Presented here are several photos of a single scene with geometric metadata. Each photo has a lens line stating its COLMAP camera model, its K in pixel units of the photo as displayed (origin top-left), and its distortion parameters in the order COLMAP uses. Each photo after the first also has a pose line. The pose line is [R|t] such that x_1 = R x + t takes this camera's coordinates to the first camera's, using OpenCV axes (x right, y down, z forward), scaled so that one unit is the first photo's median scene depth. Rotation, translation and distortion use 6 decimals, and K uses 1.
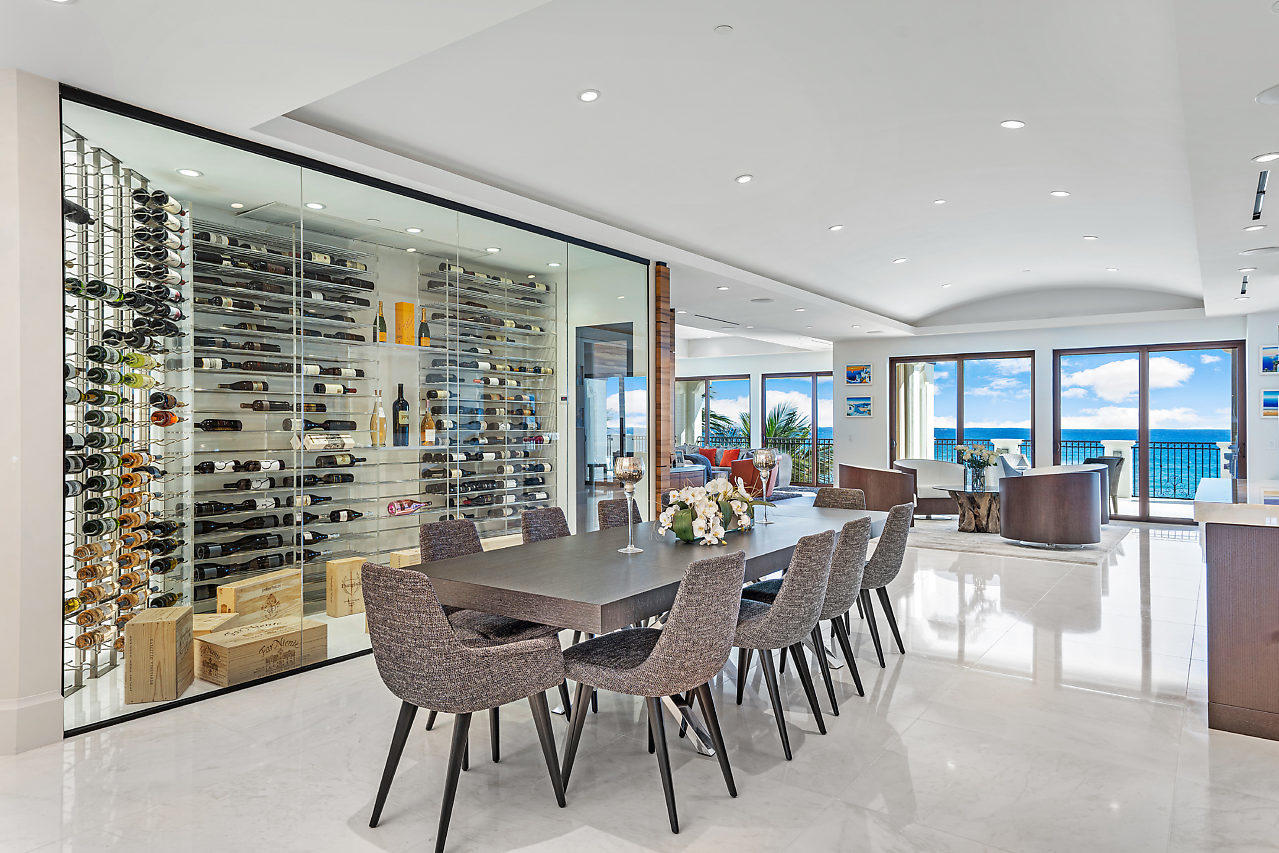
lens RADIAL K [[786.2, 0, 639.9], [0, 786.2, 425.6], [0, 0, 1]] dist [0.002841, 0.000206]
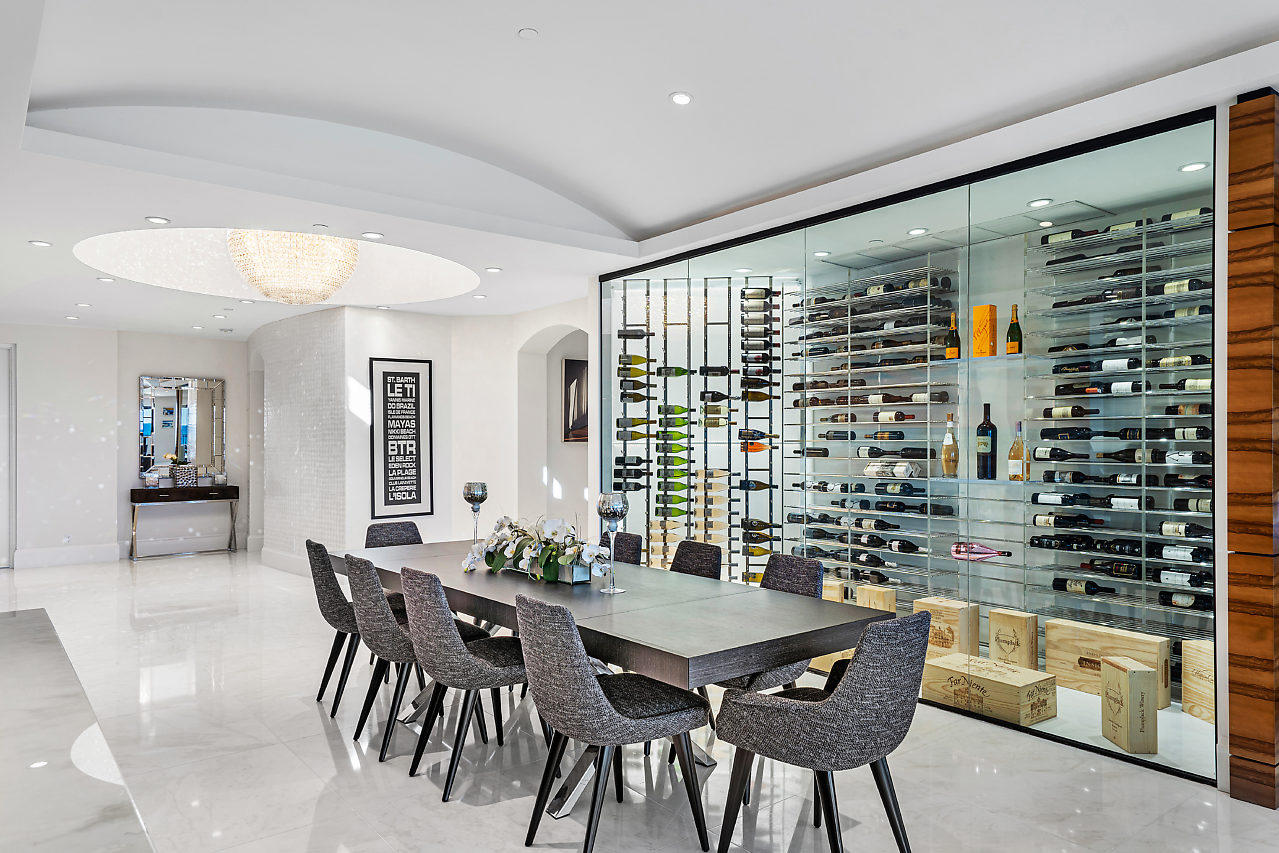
lens RADIAL K [[838.5, 0, 639.7], [0, 838.5, 428.2], [0, 0, 1]] dist [0.035464, 0.000451]
pose [[-0.275845, -0.025678, -0.960859, 0.722627], [-0.008436, 0.999669, -0.024293, -0.002900], [0.961165, 0.001404, -0.275970, 0.987532]]
